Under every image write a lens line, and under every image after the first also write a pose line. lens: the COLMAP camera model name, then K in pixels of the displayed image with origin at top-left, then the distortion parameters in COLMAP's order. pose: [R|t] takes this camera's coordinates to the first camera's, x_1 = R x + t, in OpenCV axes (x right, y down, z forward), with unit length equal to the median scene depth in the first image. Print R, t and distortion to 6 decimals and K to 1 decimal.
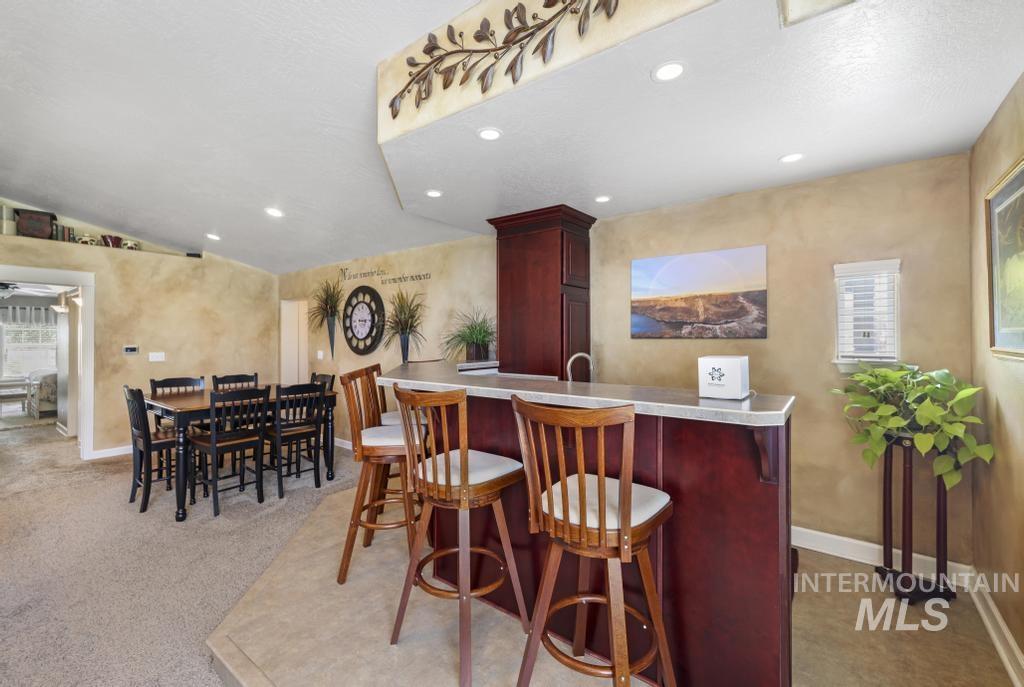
lens RADIAL K [[420.2, 0, 512.0], [0, 420.2, 343.5], [0, 0, 1]] dist [0.002552, 0.000143]
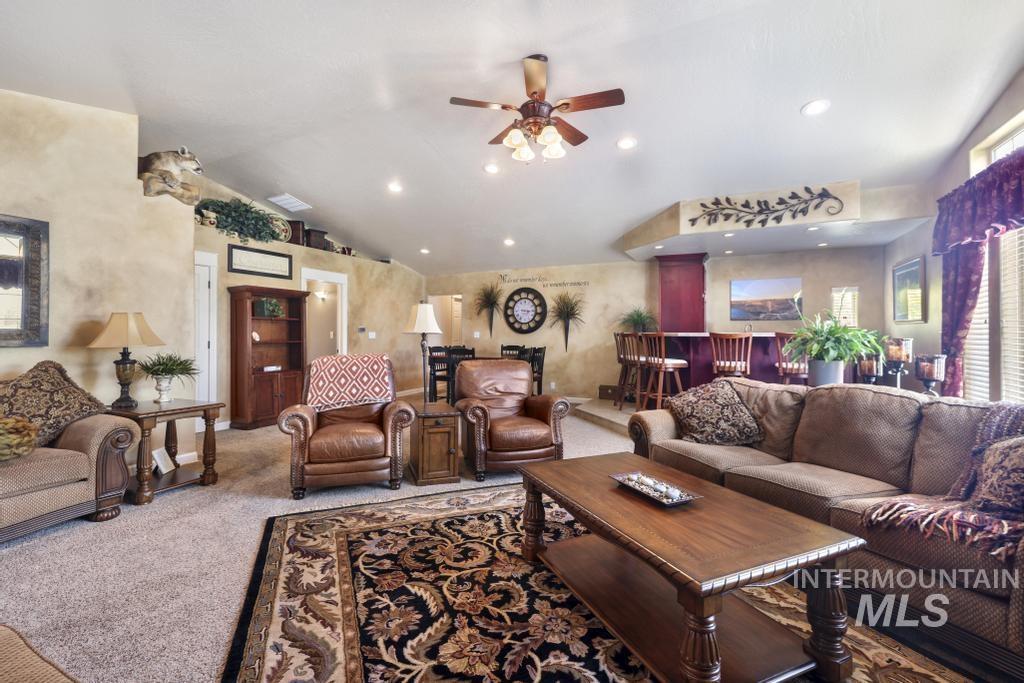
lens RADIAL K [[430.9, 0, 506.3], [0, 430.9, 337.1], [0, 0, 1]] dist [0.018776, -0.007140]
pose [[0.981058, 0.000775, 0.193712, -0.781072], [0.000639, 0.999974, -0.007235, 0.054746], [-0.193713, 0.007222, 0.981032, -0.536597]]
